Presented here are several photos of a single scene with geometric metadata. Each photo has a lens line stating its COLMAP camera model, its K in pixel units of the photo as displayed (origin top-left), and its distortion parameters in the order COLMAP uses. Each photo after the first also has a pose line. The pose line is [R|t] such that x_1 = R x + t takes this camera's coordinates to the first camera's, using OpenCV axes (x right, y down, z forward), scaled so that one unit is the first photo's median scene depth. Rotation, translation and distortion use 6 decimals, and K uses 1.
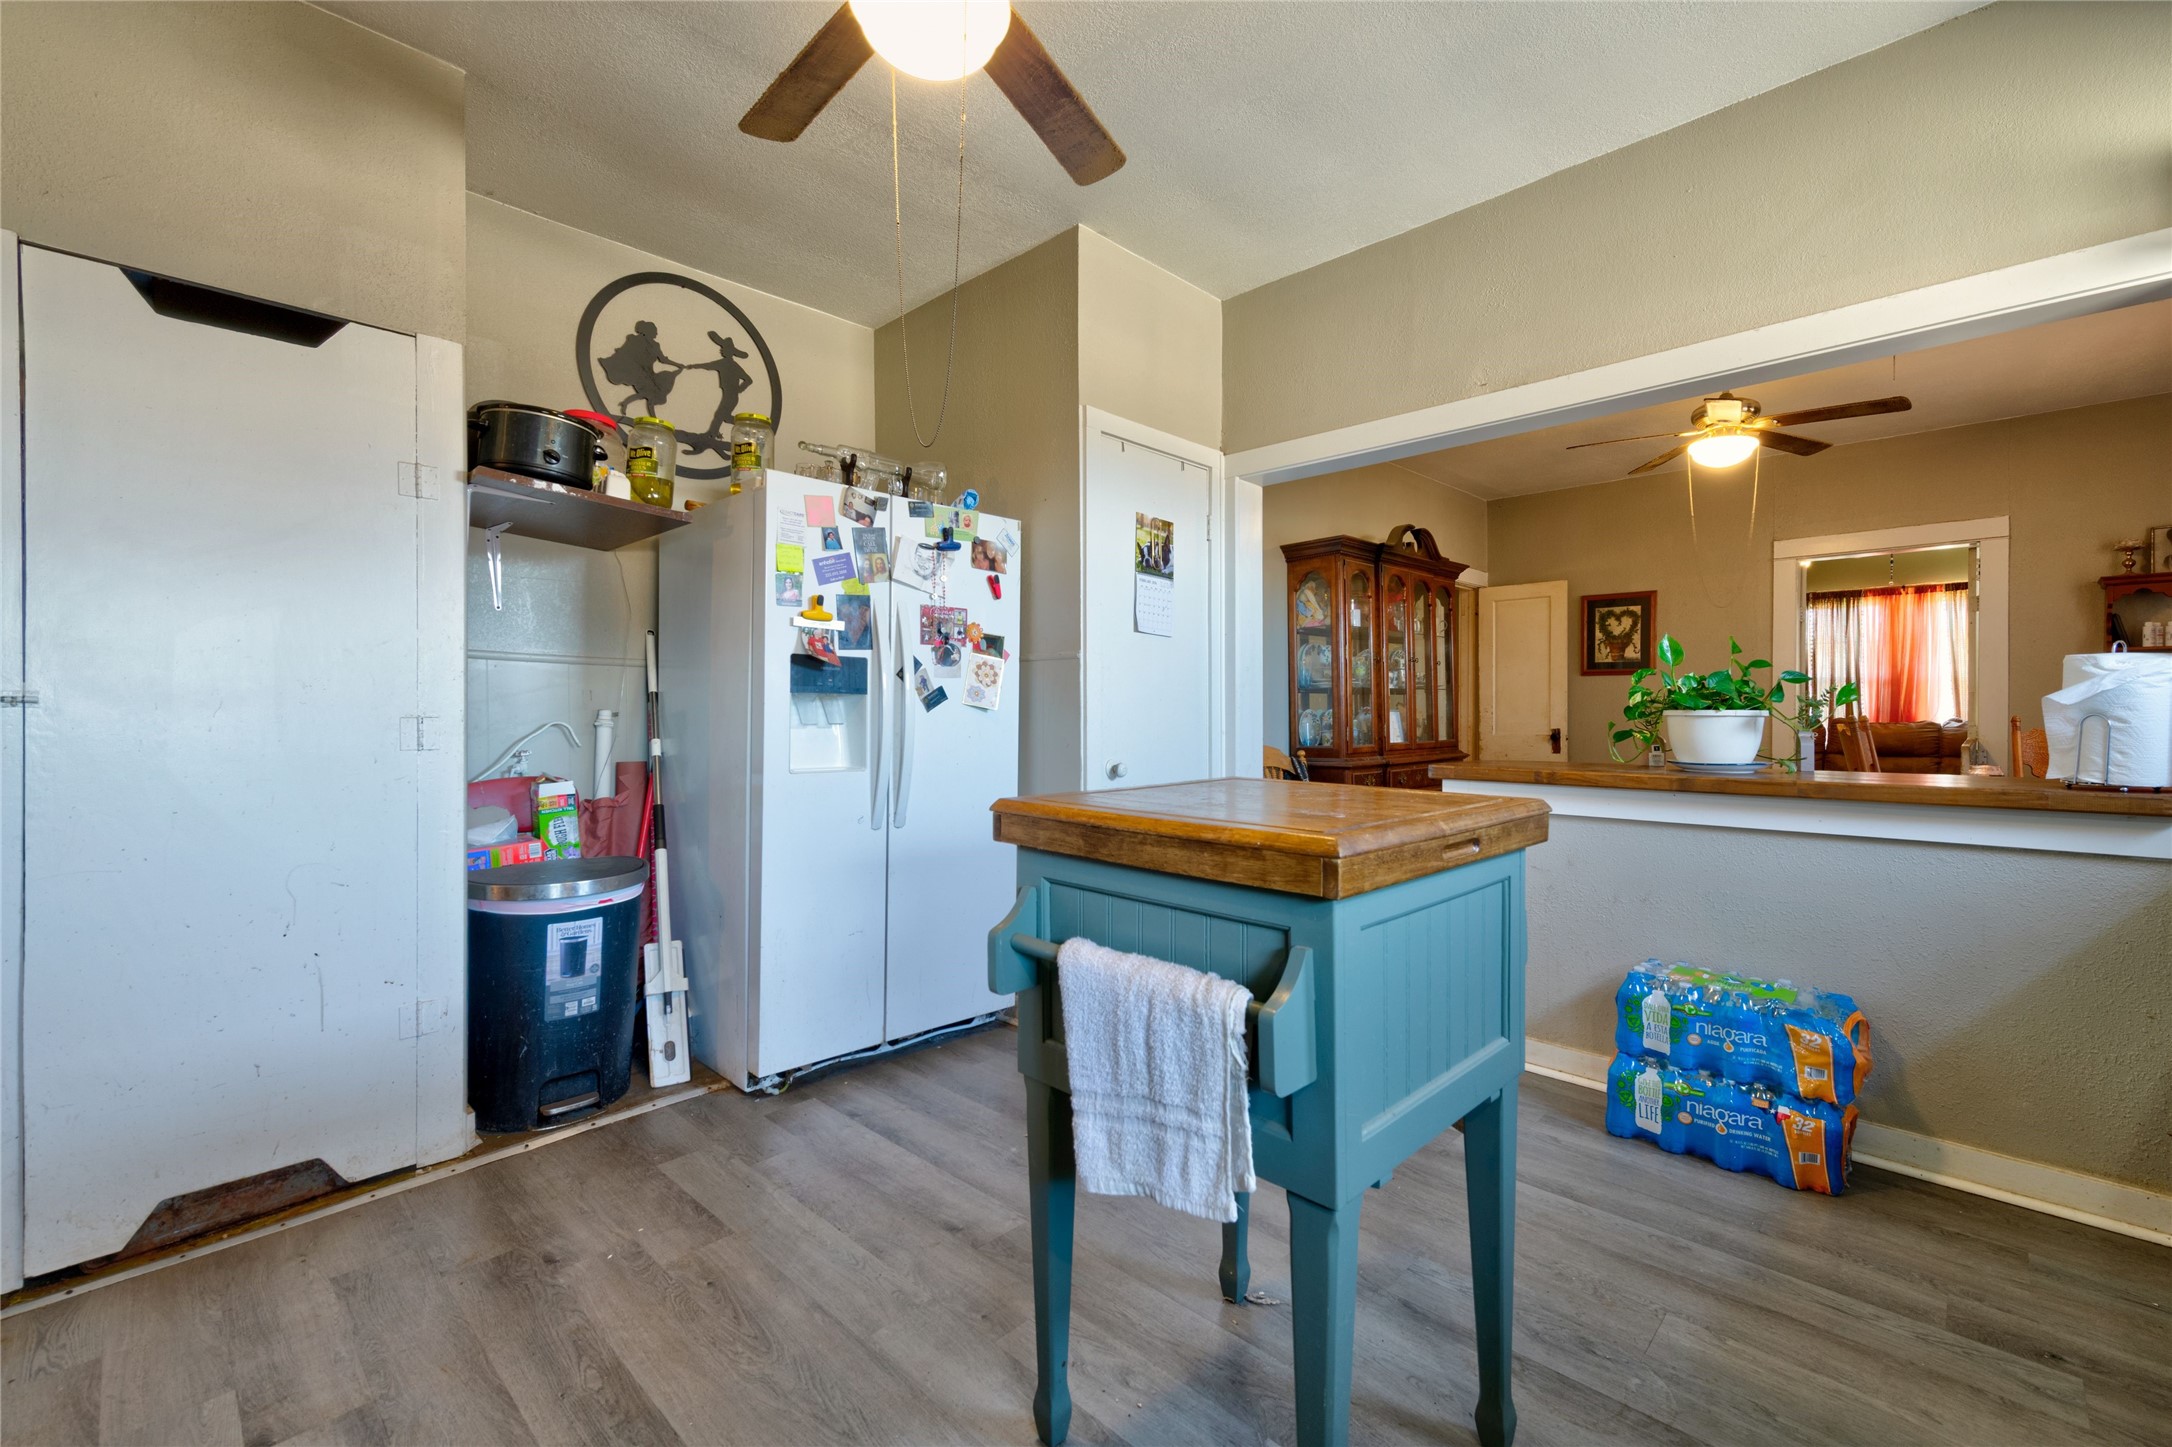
lens RADIAL K [[920.6, 0, 1082.6], [0, 920.6, 713.2], [0, 0, 1]] dist [0.000560, 0.000010]
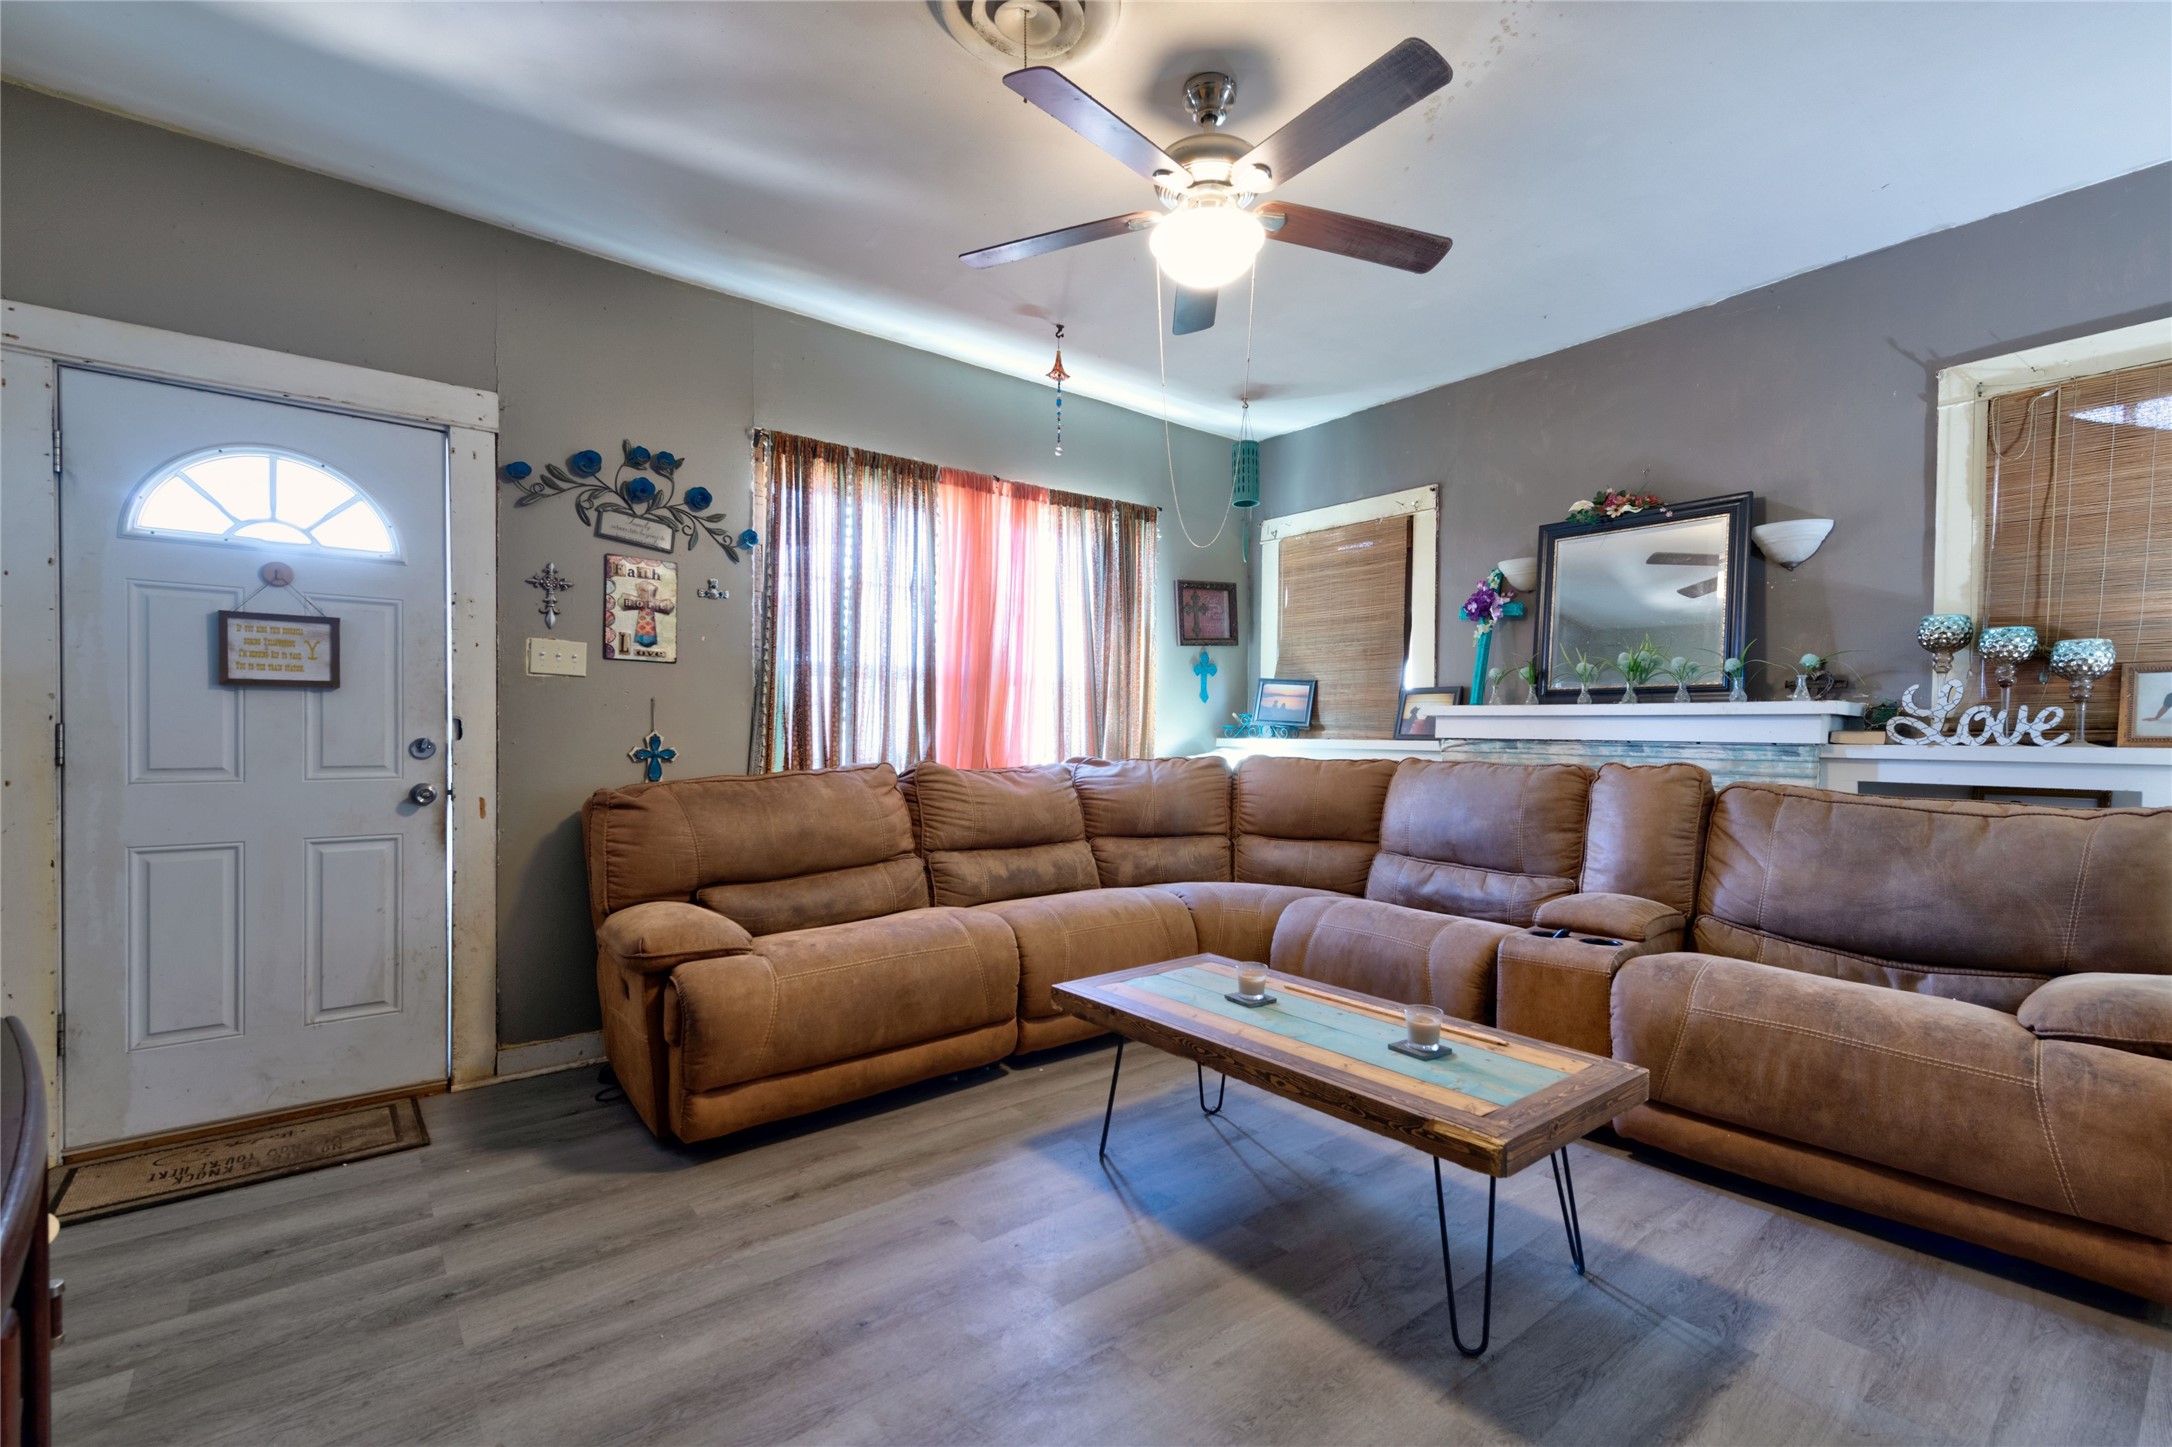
lens RADIAL K [[946.8, 0, 1131.7], [0, 946.8, 735.1], [0, 0, 1]] dist [0.002602, 0.000001]
pose [[0.094416, -0.005862, 0.995516, 0.413568], [-0.006907, 0.999955, 0.006543, -0.009864], [-0.995509, -0.007493, 0.094371, 0.877640]]
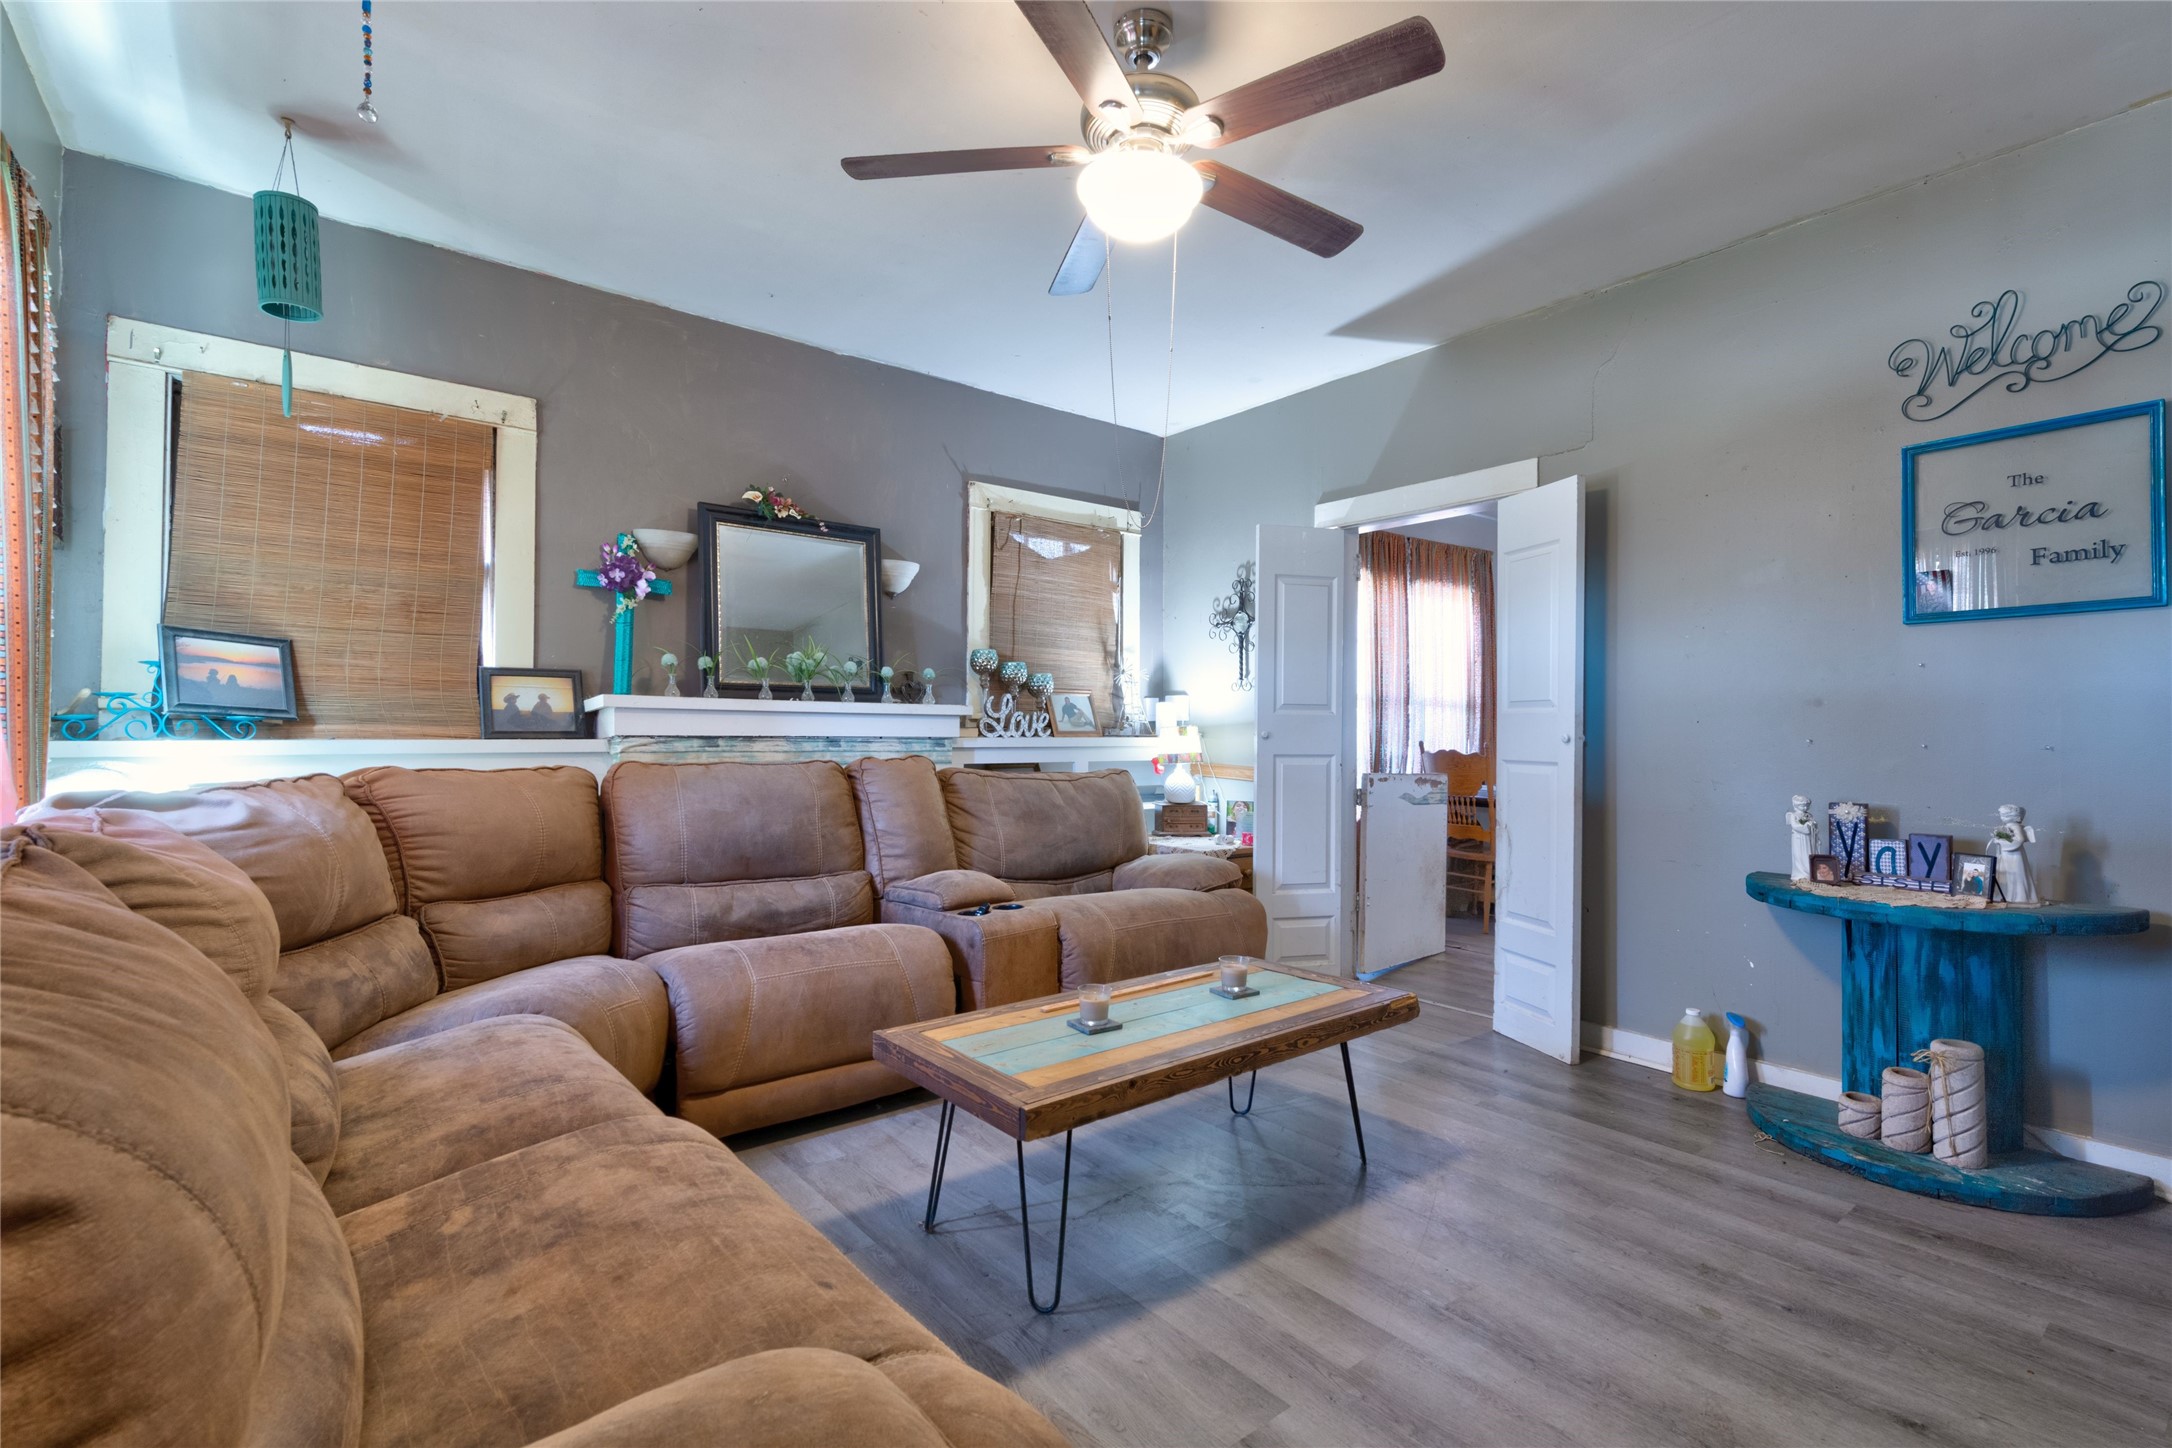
lens RADIAL K [[981.6, 0, 1089.6], [0, 981.6, 712.6], [0, 0, 1]] dist [0.001248, 0.000067]
pose [[-0.992880, -0.005480, 0.118996, 0.665631], [-0.007779, 0.999792, -0.018859, -0.009558], [-0.118868, -0.019651, -0.992716, 1.133284]]
